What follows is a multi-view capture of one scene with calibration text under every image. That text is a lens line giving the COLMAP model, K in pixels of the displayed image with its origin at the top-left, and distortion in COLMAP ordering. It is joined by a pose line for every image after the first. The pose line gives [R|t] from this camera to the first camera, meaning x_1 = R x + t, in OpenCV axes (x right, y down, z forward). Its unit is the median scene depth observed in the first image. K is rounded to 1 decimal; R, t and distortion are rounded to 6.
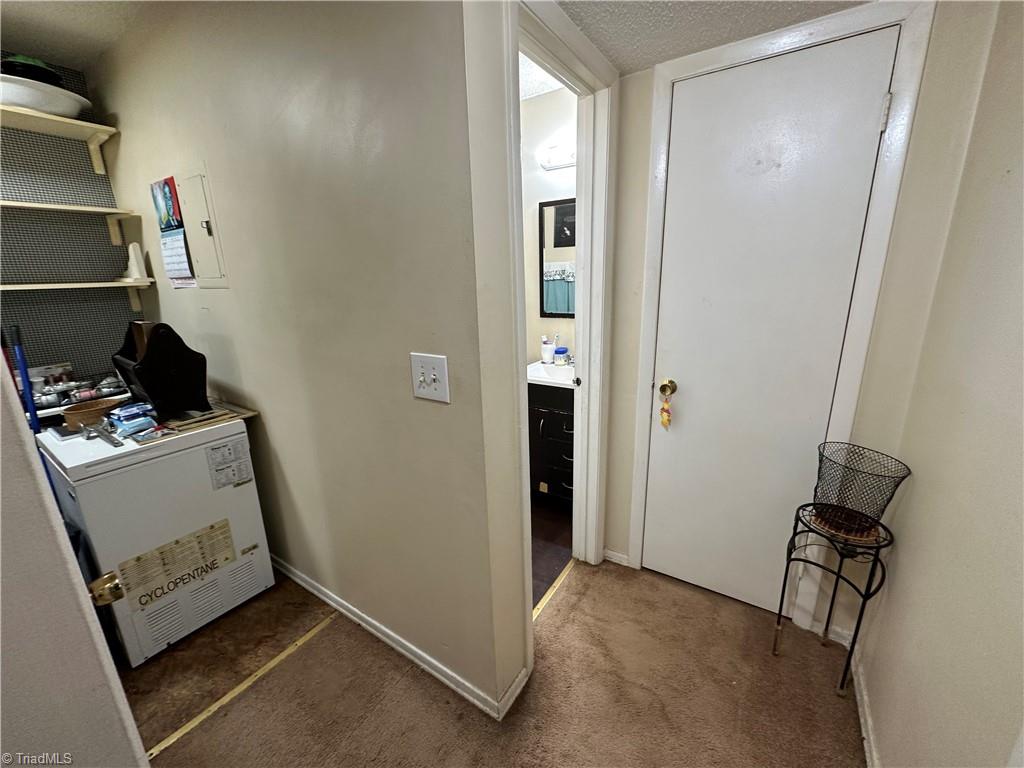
lens RADIAL K [[408.3, 0, 506.5], [0, 408.3, 384.5], [0, 0, 1]] dist [-0.002986, 0.000587]
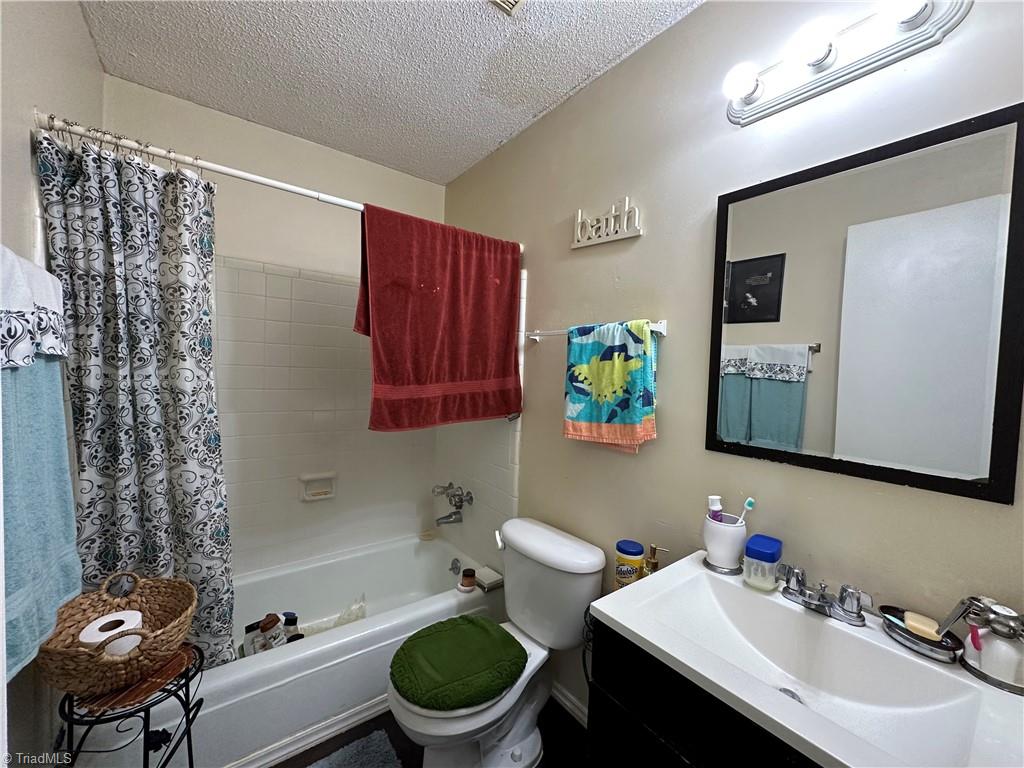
lens RADIAL K [[408.3, 0, 514.0], [0, 408.3, 387.2], [0, 0, 1]] dist [-0.002986, 0.000587]
pose [[0.944192, 0.074815, -0.320788, 0.025555], [-0.140462, 0.972331, -0.186662, -0.123180], [0.297947, 0.221303, 0.928576, 0.540380]]
